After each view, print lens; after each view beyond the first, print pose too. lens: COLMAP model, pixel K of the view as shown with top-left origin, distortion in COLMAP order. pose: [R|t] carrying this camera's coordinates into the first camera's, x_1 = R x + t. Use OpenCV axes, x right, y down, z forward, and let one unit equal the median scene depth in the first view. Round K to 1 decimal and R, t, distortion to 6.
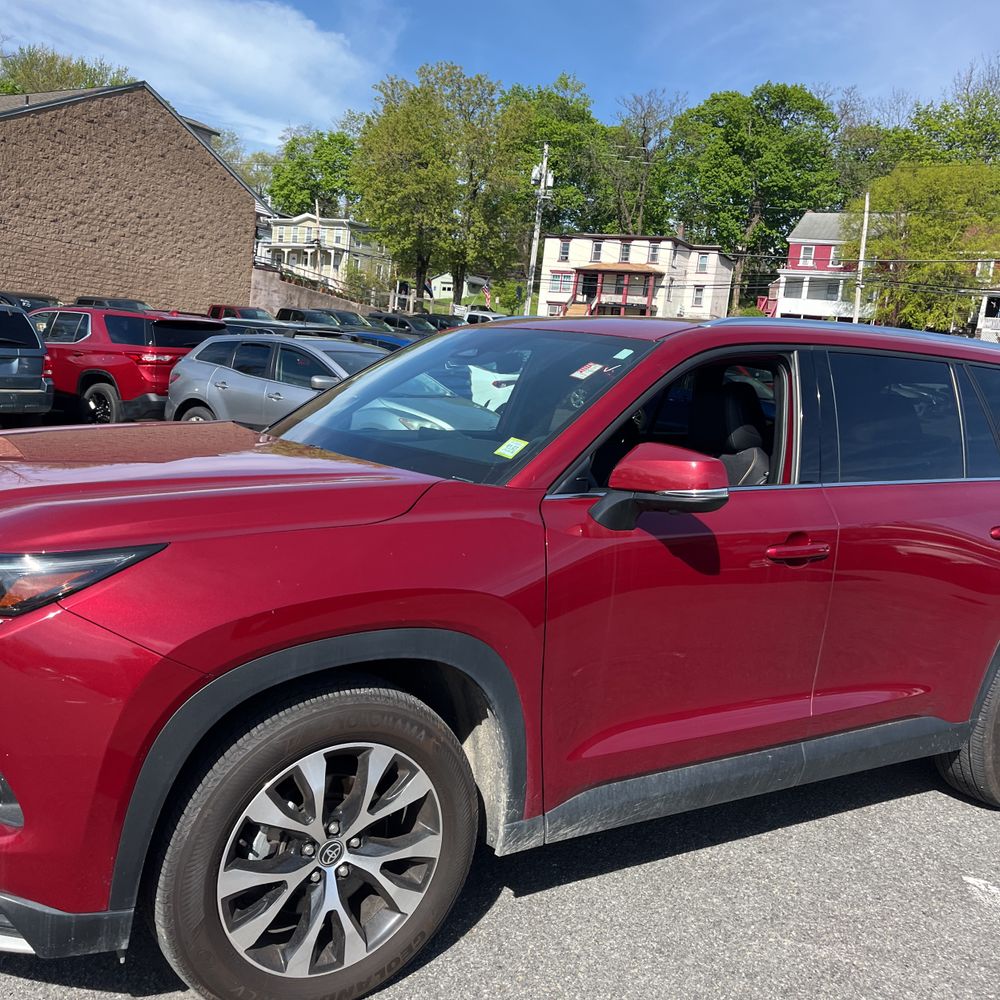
lens RADIAL K [[997.8, 0, 495.3], [0, 997.8, 516.8], [0, 0, 1]] dist [0.016364, -0.006837]
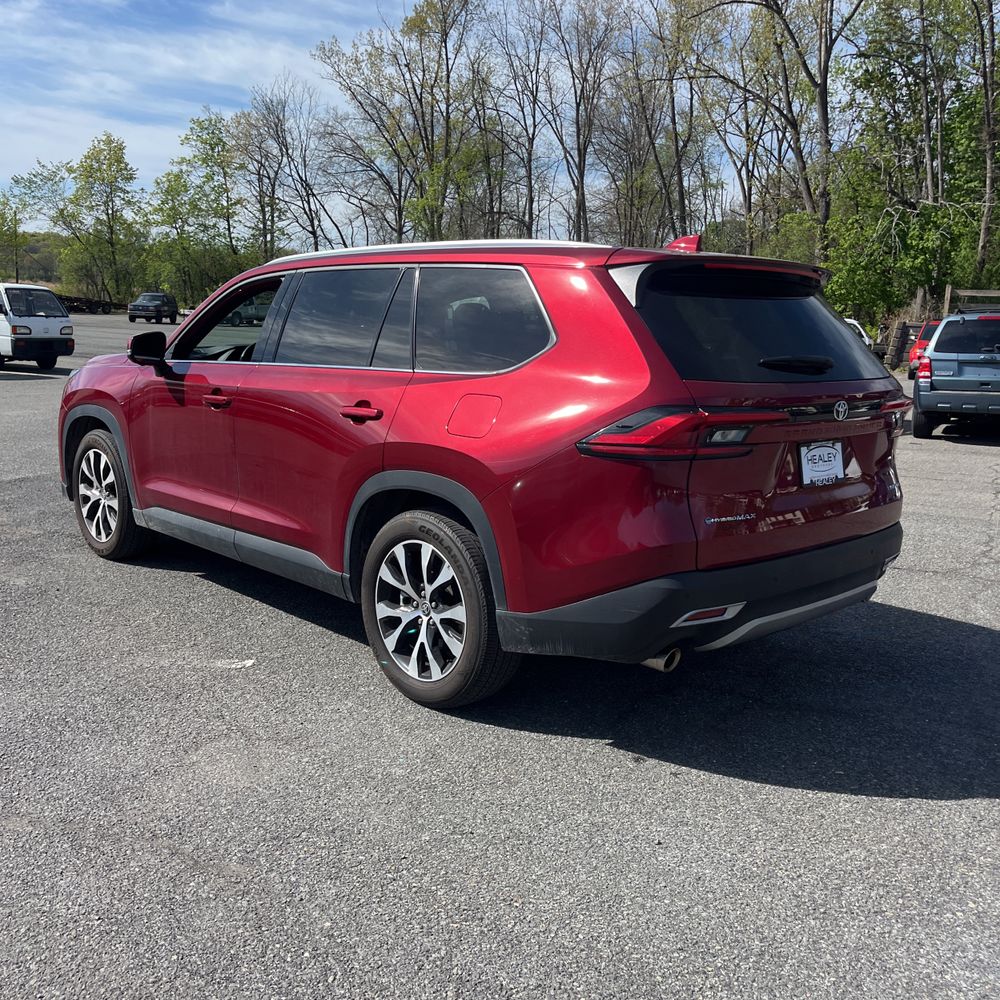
lens RADIAL K [[973.3, 0, 495.0], [0, 973.3, 514.6], [0, 0, 1]] dist [0.054687, -0.003533]
pose [[0.202541, 0.106960, -0.973415, 1.878341], [-0.153591, 0.985185, 0.076295, 0.023871], [0.967154, 0.134055, 0.215968, 1.064833]]
